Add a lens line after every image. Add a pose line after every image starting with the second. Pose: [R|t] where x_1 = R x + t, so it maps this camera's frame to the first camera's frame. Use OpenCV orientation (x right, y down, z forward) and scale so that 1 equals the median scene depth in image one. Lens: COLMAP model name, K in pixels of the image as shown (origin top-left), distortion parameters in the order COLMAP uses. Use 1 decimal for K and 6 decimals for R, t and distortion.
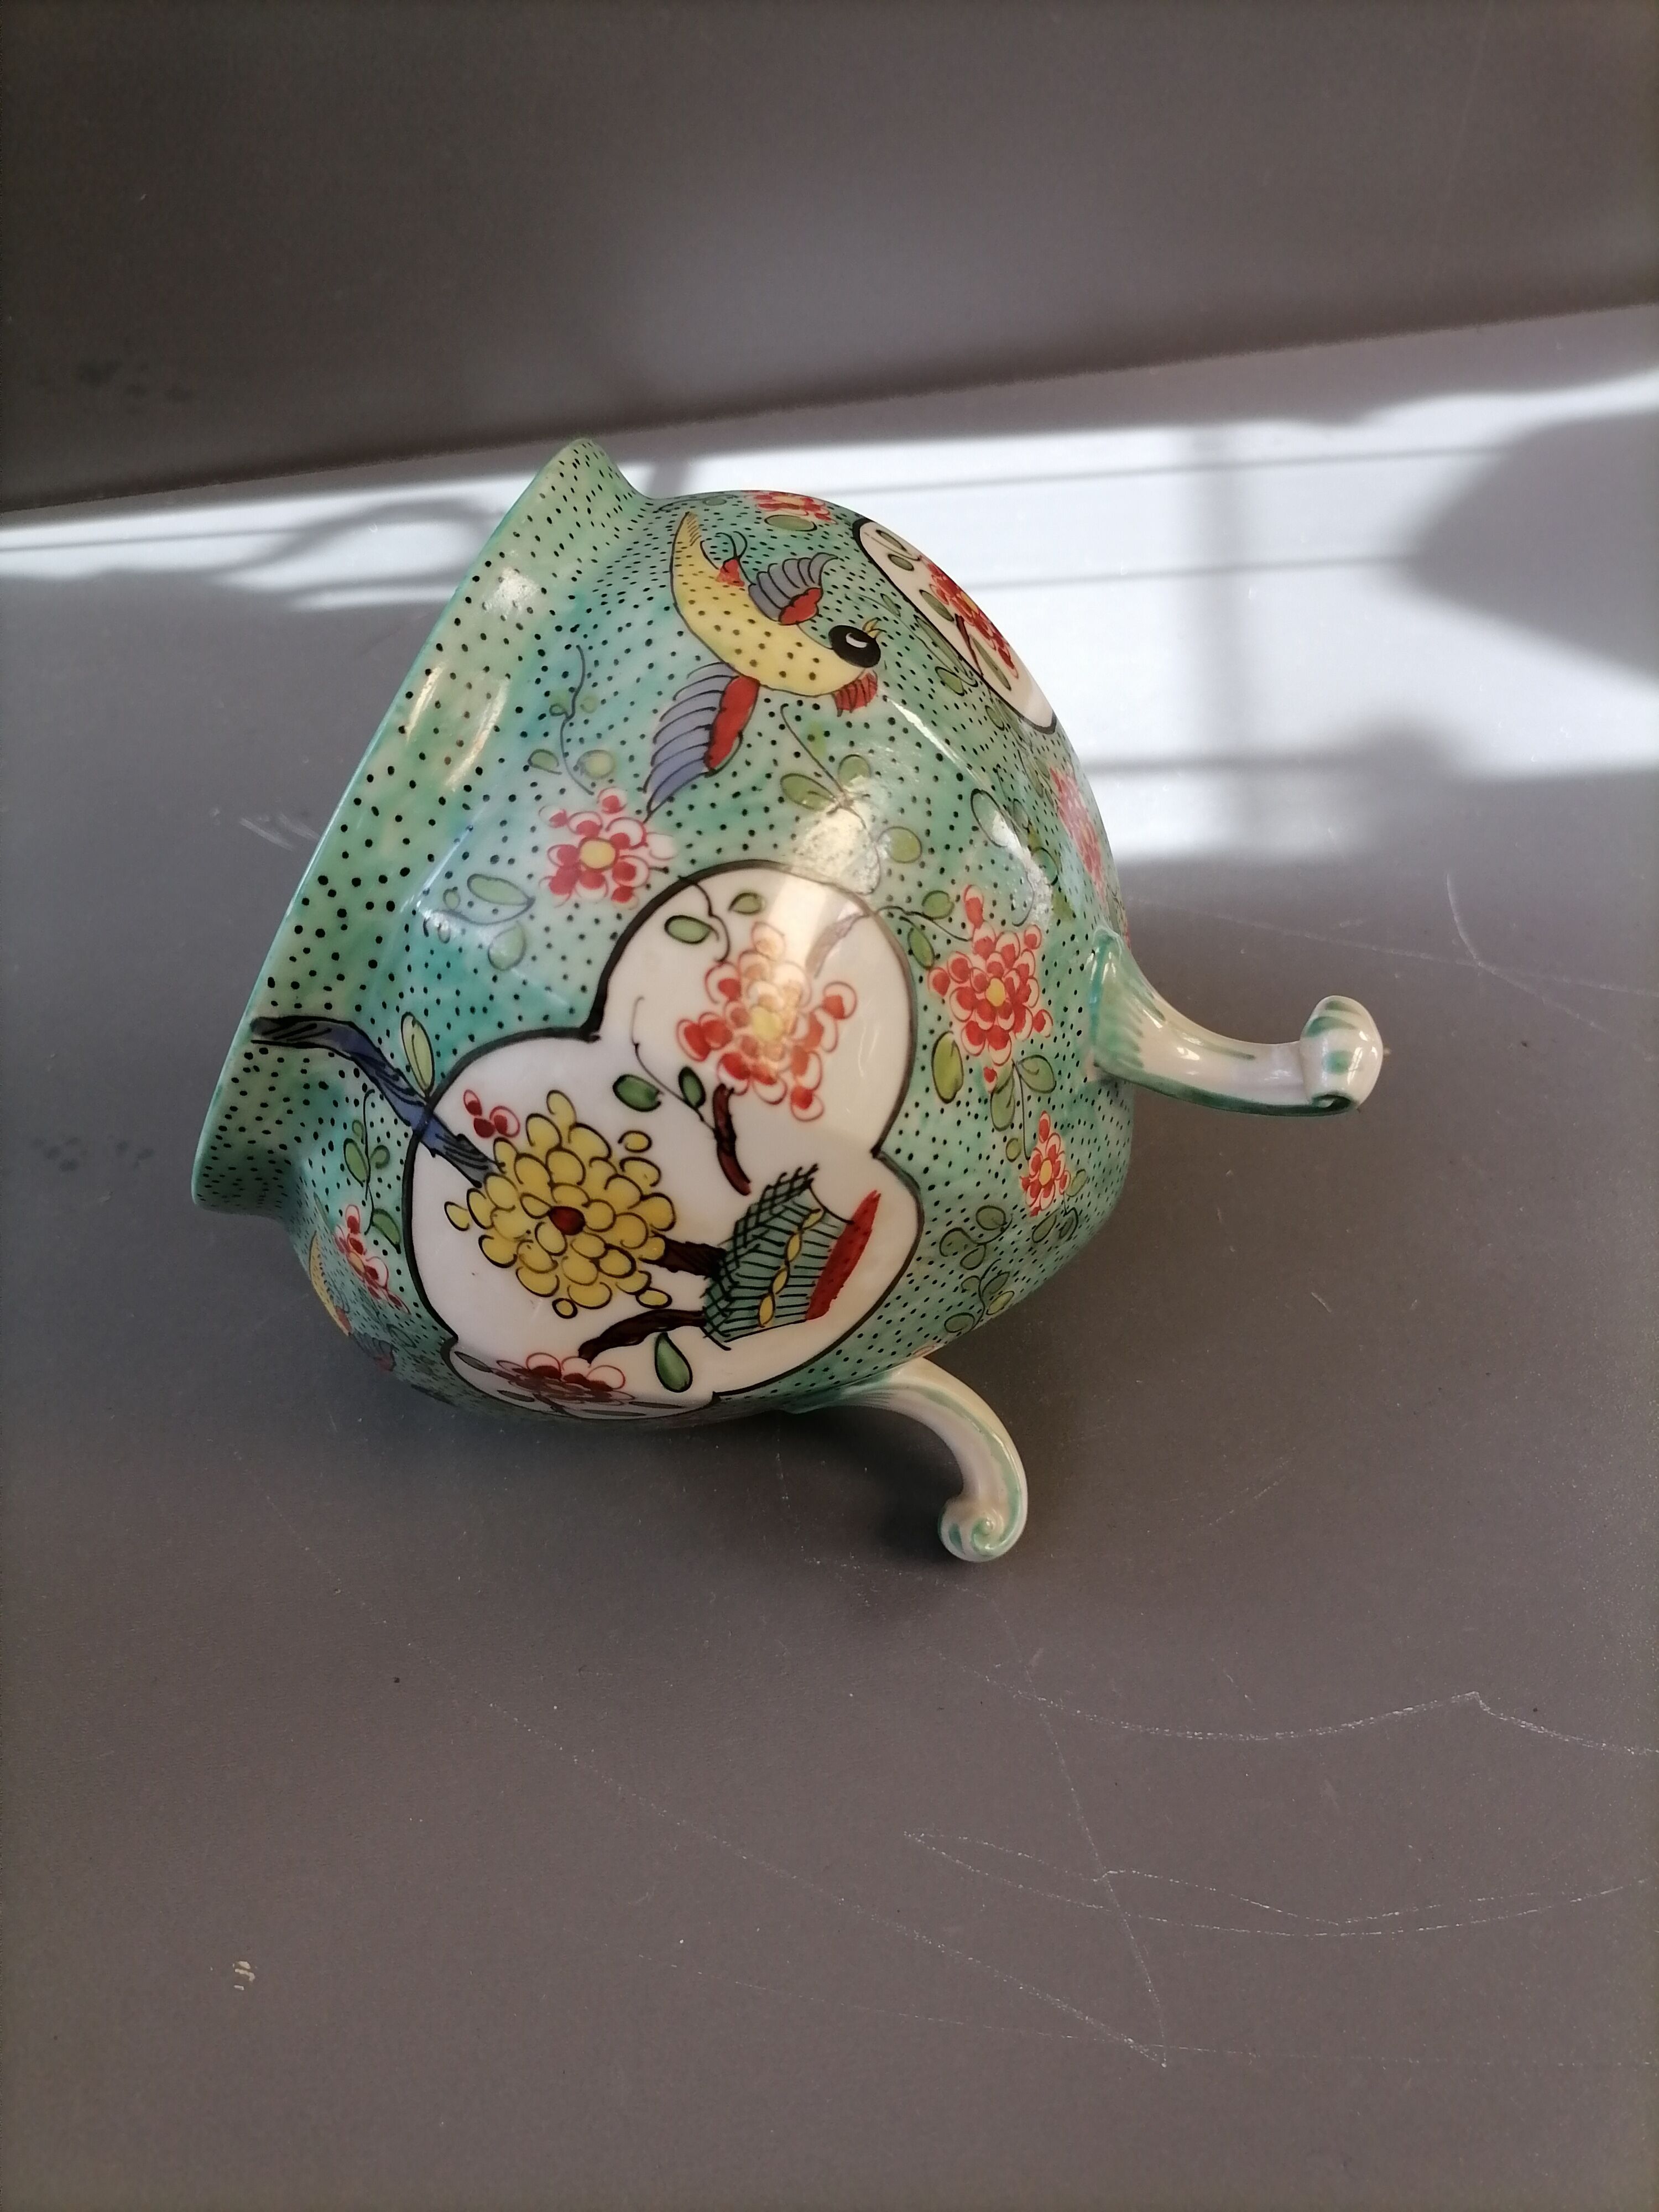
lens RADIAL K [[1670.9, 0, 801.5], [0, 1670.9, 1122.3], [0, 0, 1]] dist [0.010900, 0.006233]
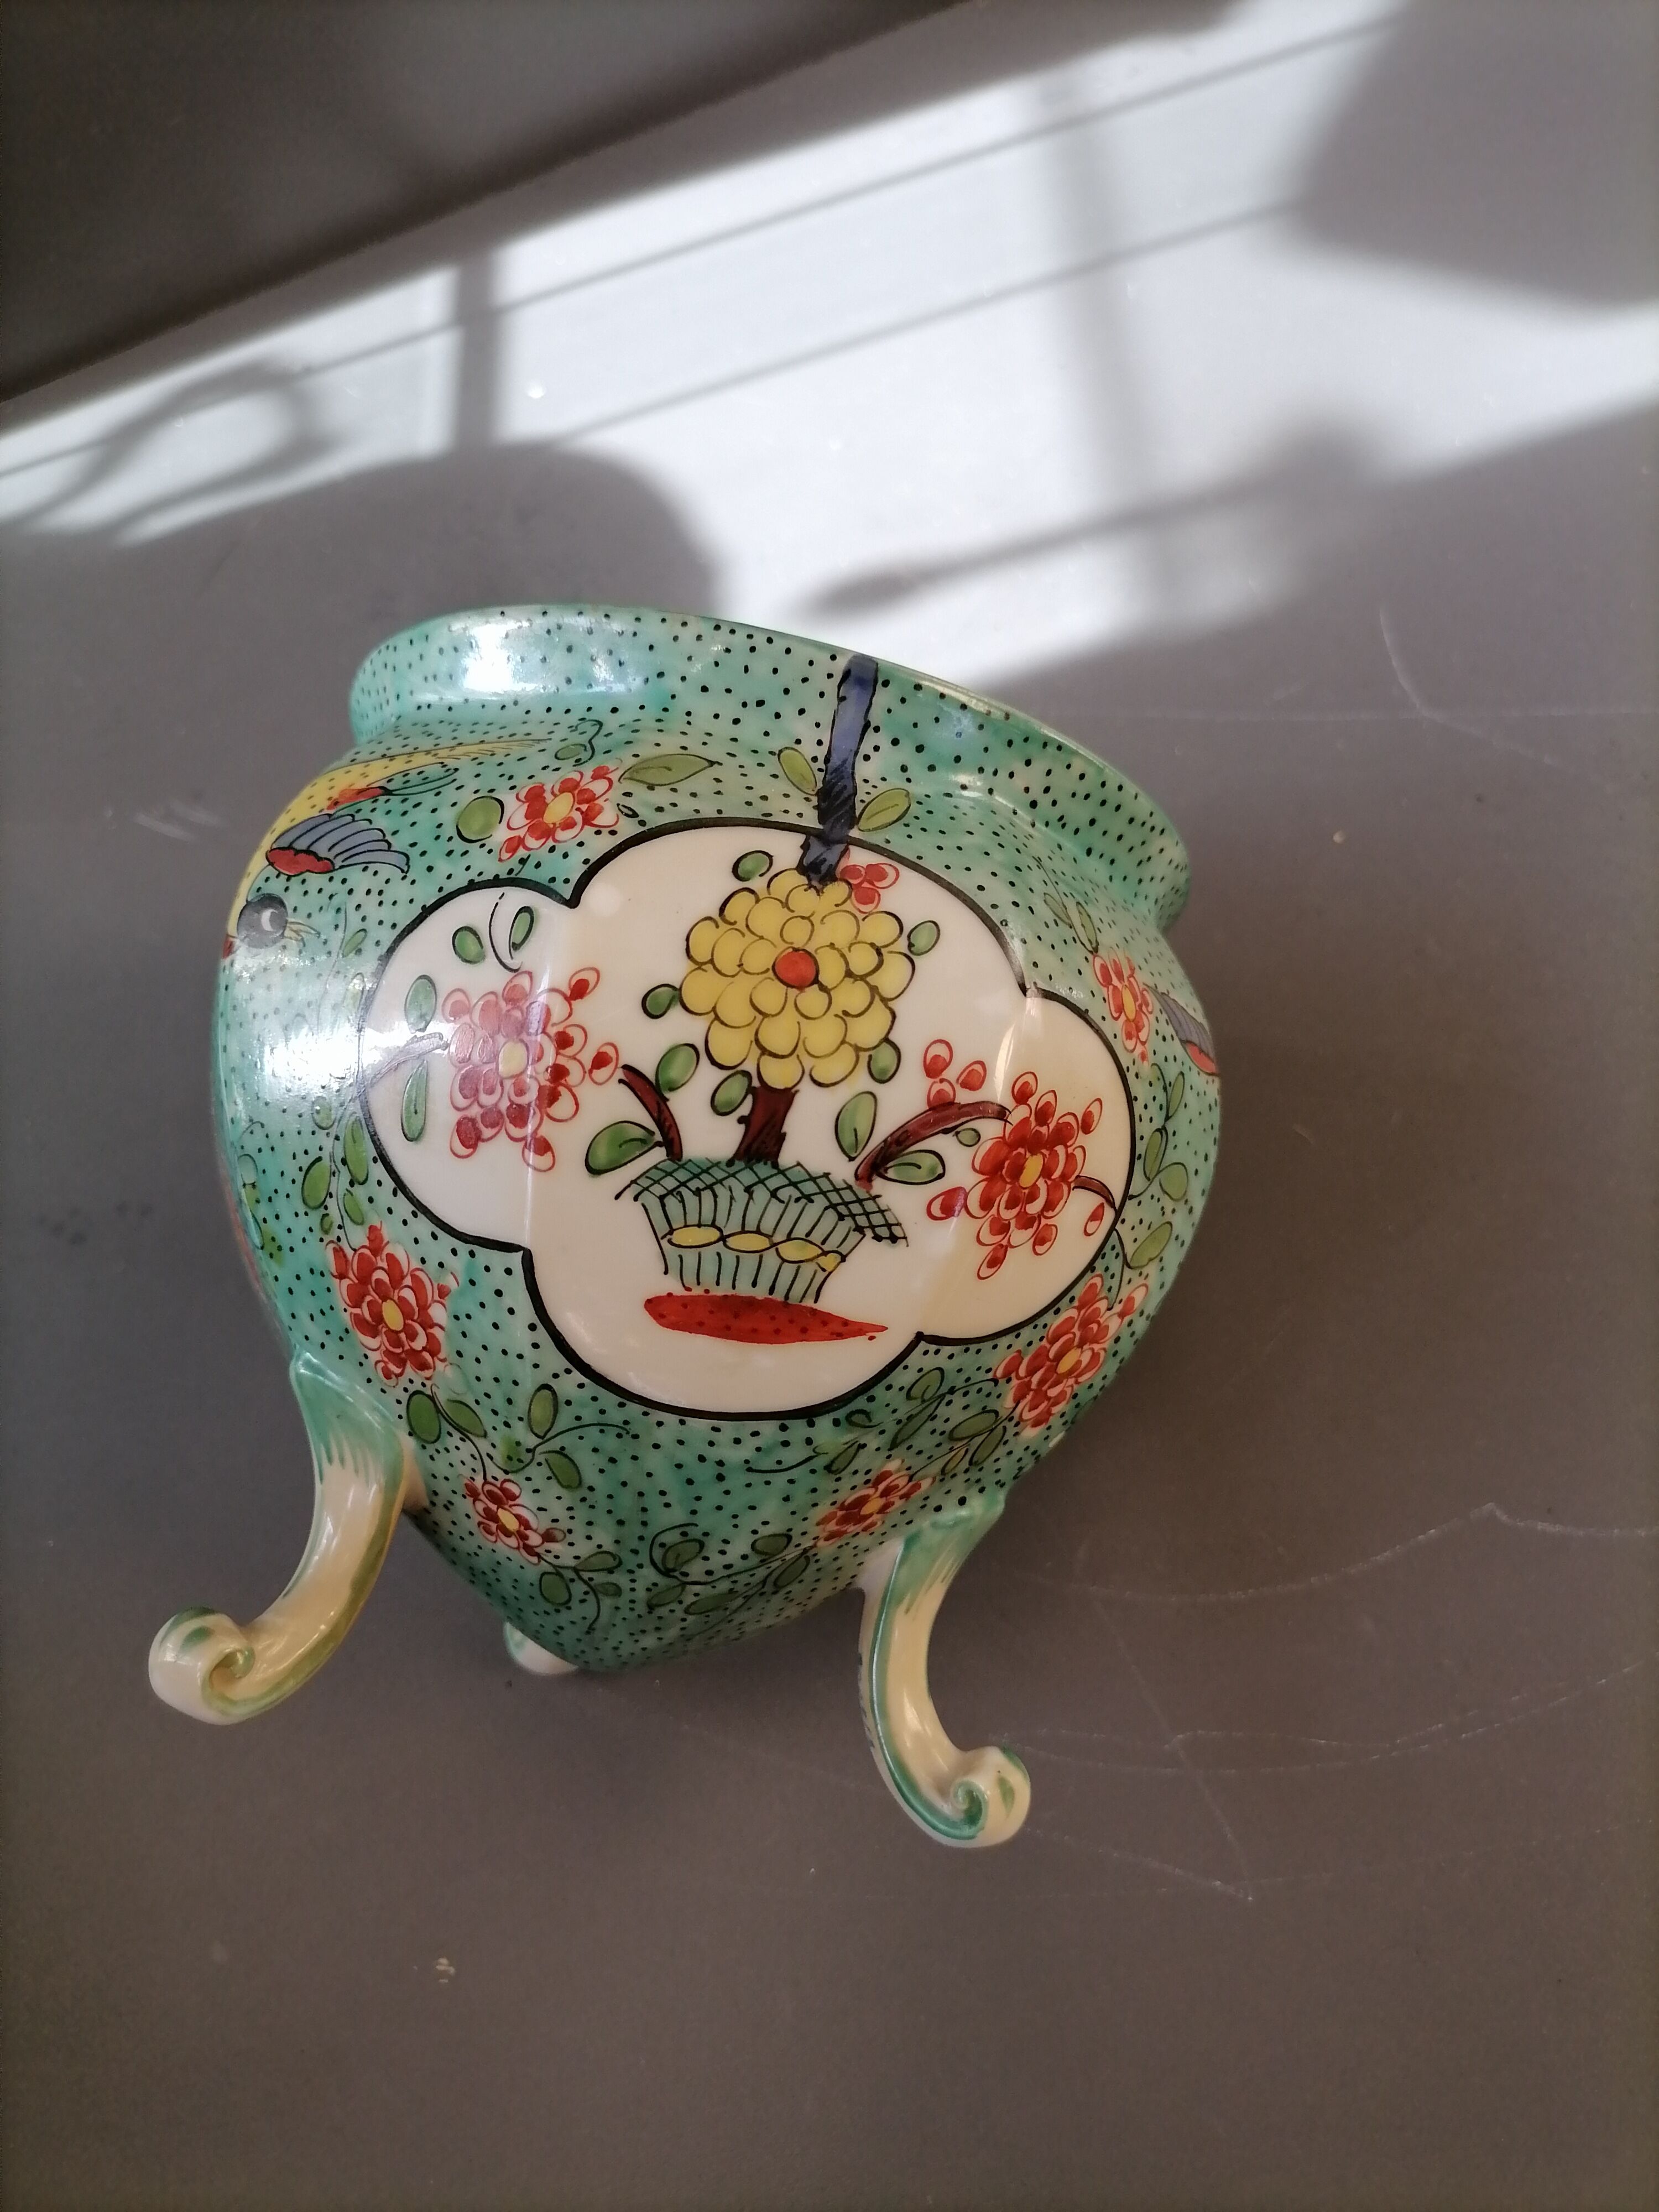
lens RADIAL K [[1689.4, 0, 798.3], [0, 1689.4, 1096.0], [0, 0, 1]] dist [0.009062, 0.007436]
pose [[-0.264855, 0.729435, -0.630696, 0.683170], [-0.287980, 0.564372, 0.773662, -1.140015], [0.920282, 0.386536, 0.060586, 1.330072]]
